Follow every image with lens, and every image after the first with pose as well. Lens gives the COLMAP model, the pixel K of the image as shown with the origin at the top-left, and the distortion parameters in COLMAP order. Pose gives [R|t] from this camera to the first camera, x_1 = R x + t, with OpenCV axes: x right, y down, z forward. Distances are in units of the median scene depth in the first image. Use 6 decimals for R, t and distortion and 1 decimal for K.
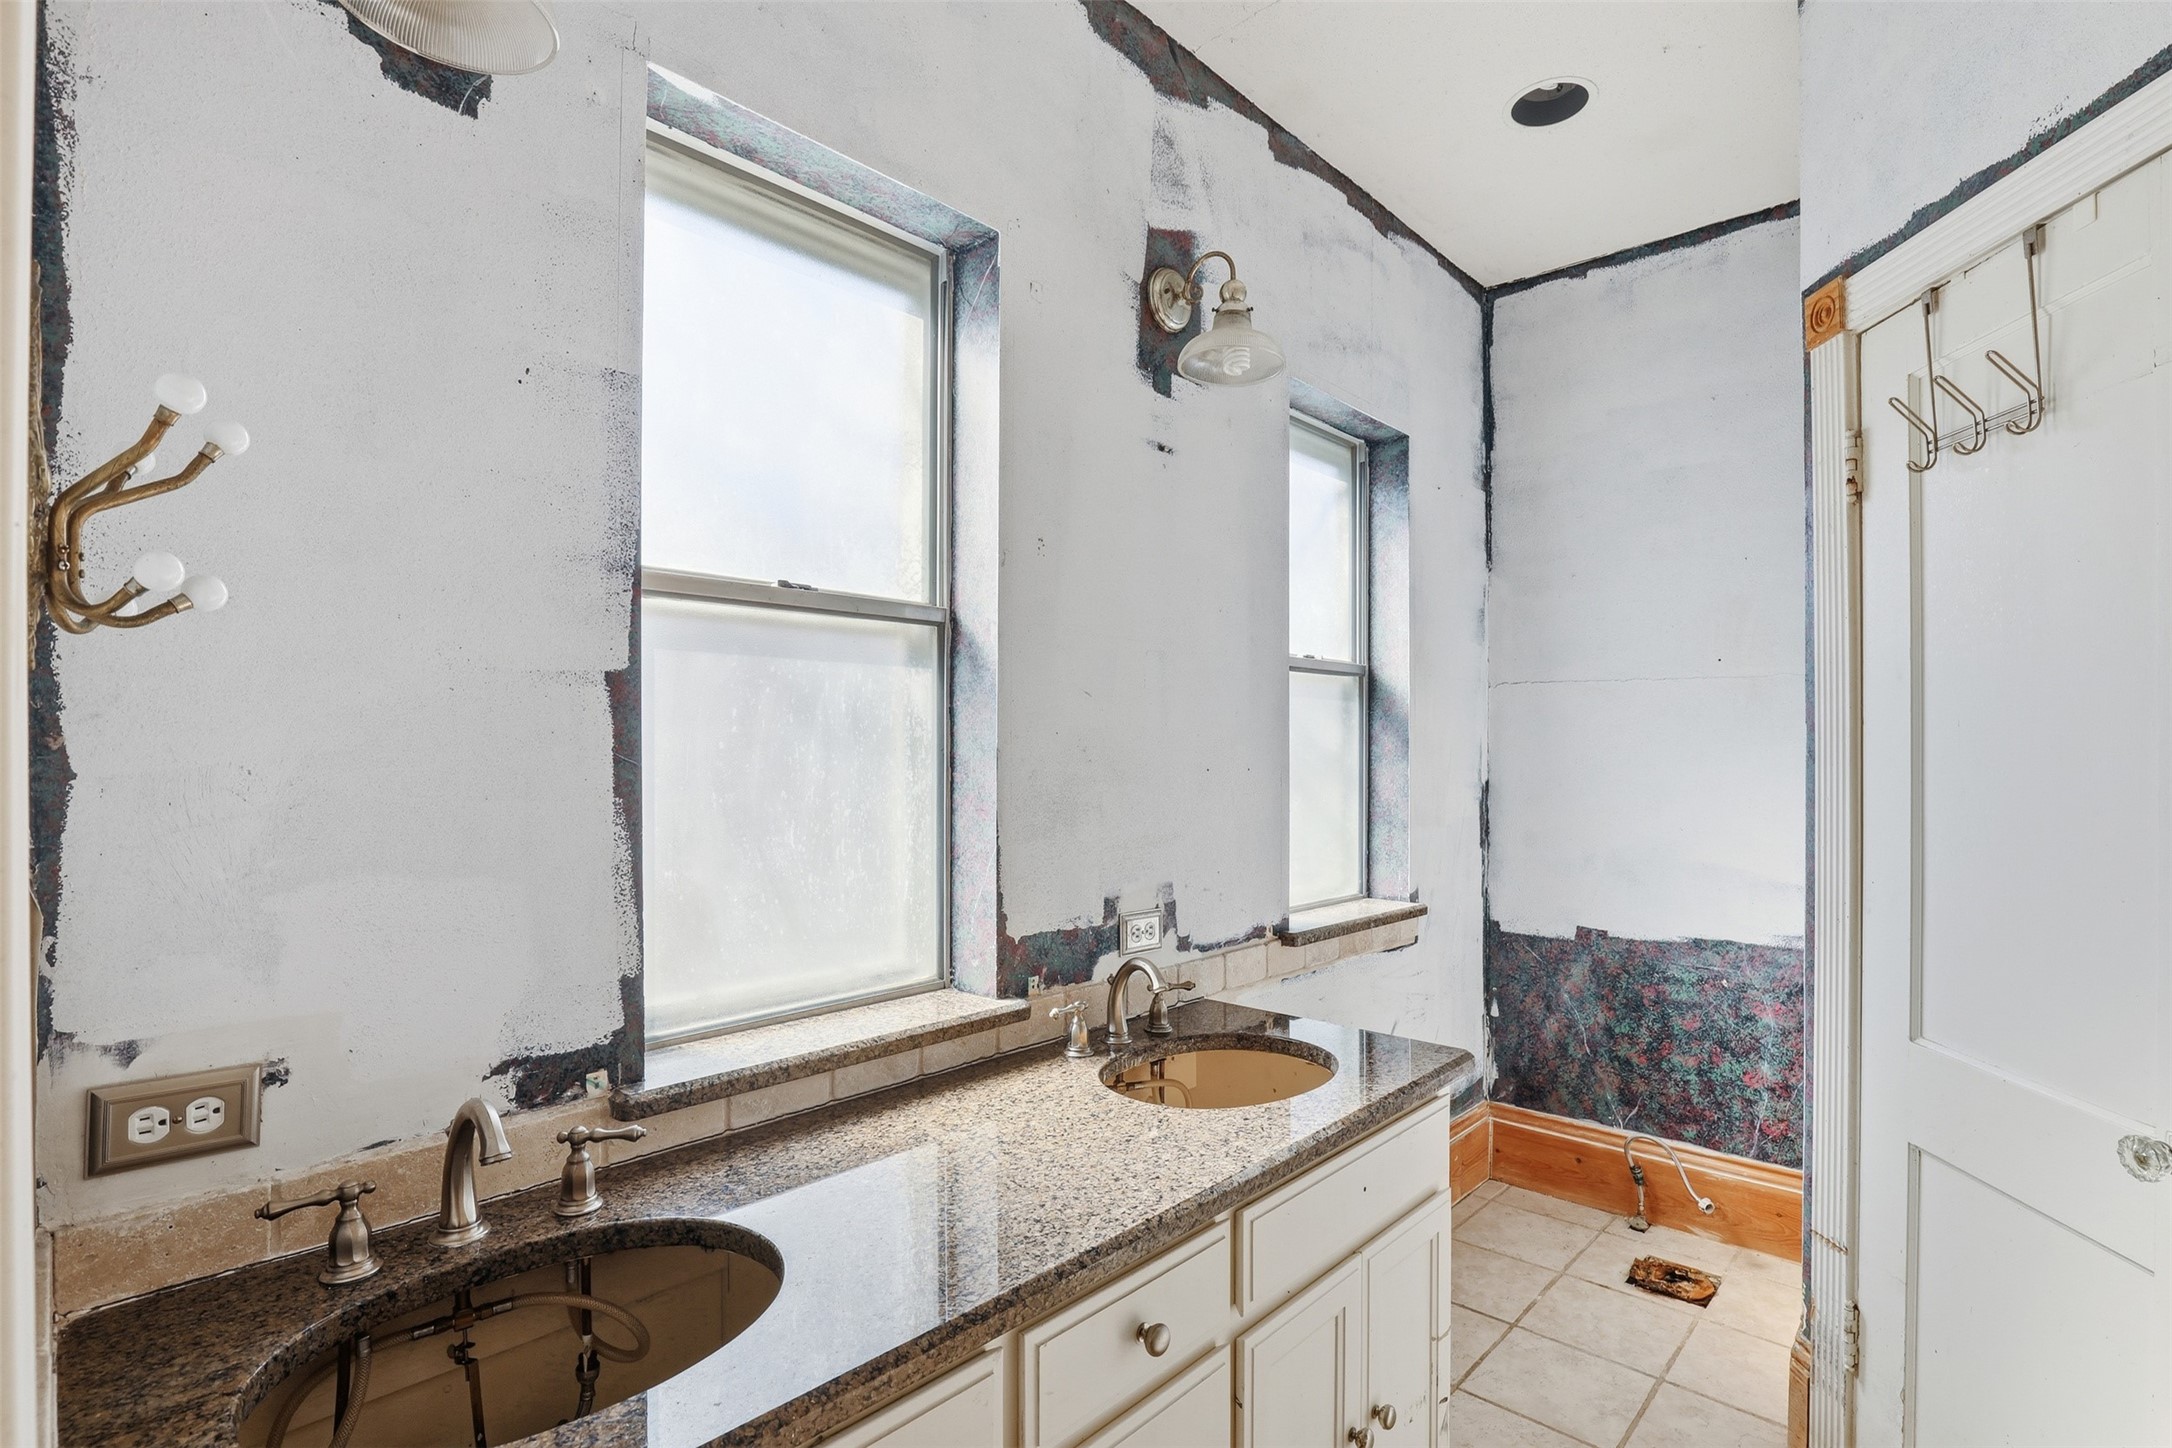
lens RADIAL K [[995.2, 0, 1083.1], [0, 995.2, 733.7], [0, 0, 1]] dist [-0.022521, -0.000594]
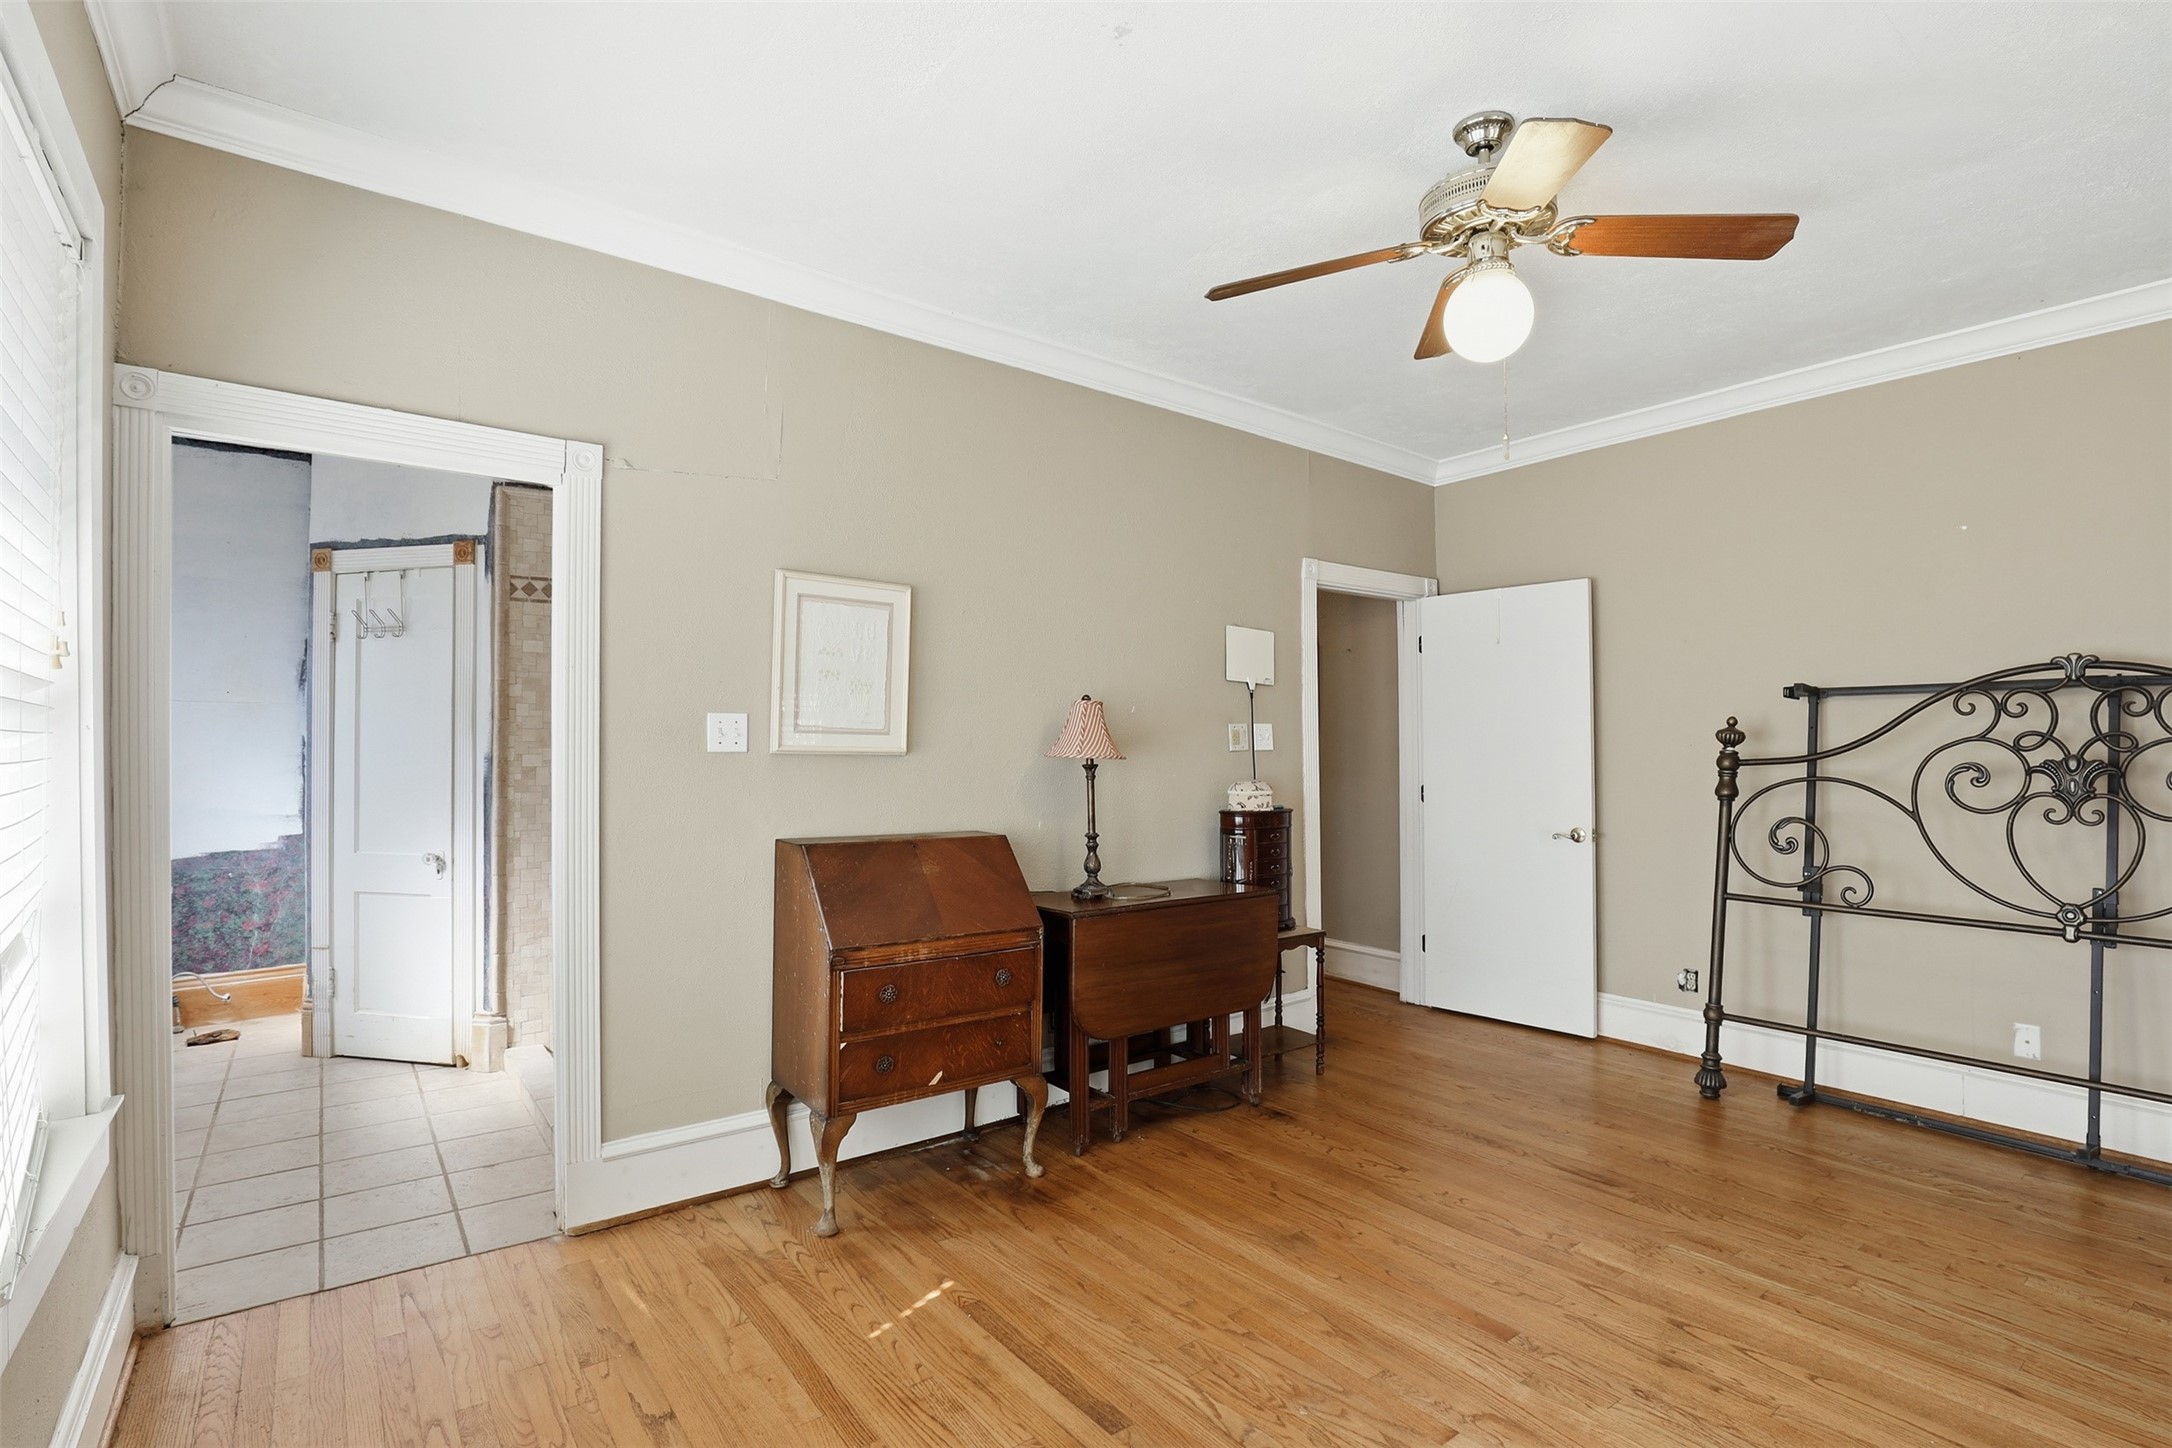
lens RADIAL K [[995.2, 0, 1082.7], [0, 995.2, 736.9], [0, 0, 1]] dist [-0.022521, -0.000594]
pose [[0.148367, -0.000850, 0.988932, -0.871648], [-0.010126, 0.999946, 0.002379, -0.013559], [-0.988881, -0.010367, 0.148350, -0.783376]]
